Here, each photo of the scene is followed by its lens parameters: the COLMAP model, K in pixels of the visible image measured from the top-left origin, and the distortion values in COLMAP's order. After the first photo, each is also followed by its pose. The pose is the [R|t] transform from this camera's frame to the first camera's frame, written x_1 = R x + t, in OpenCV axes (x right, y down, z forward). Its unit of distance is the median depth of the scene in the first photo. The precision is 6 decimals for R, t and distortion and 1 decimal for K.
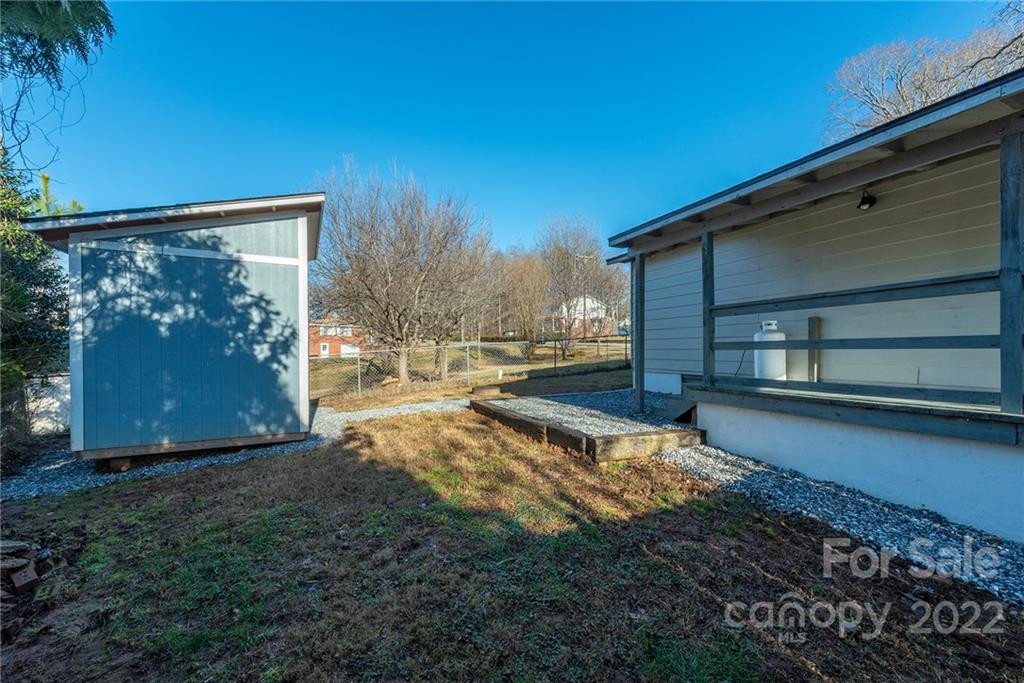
lens RADIAL K [[408.2, 0, 512.0], [0, 408.2, 341.5], [0, 0, 1]] dist [0.005490, -0.000581]
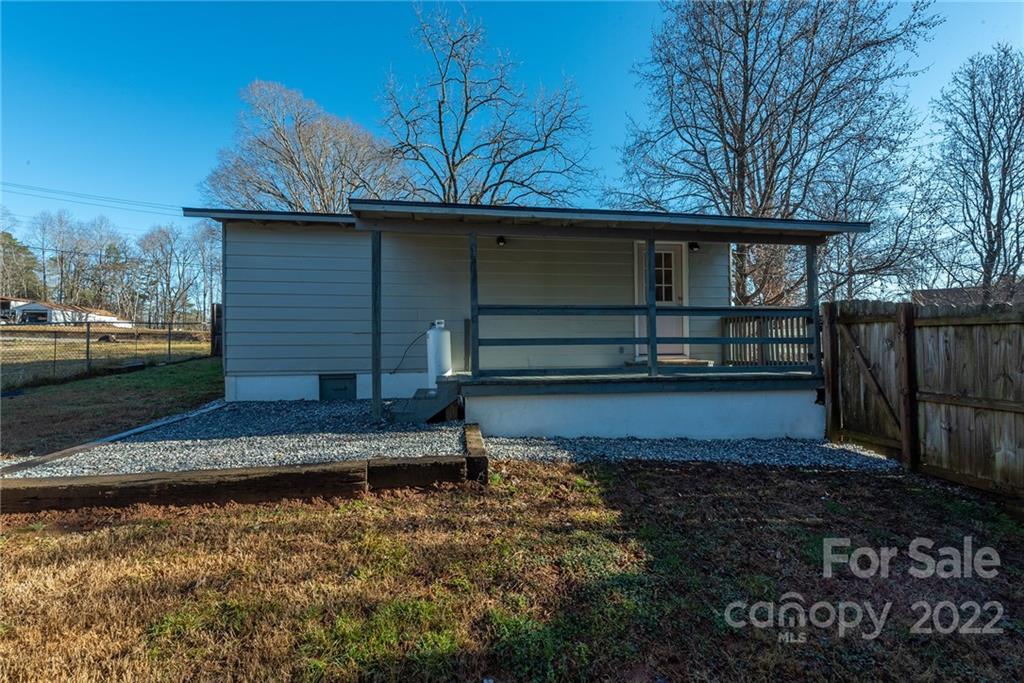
lens RADIAL K [[408.2, 0, 512.0], [0, 408.2, 341.5], [0, 0, 1]] dist [0.005490, -0.000581]
pose [[0.241944, 0.006866, 0.970266, -0.563889], [-0.016124, 0.999865, -0.003055, 0.013155], [-0.970156, -0.014906, 0.242022, 0.746058]]
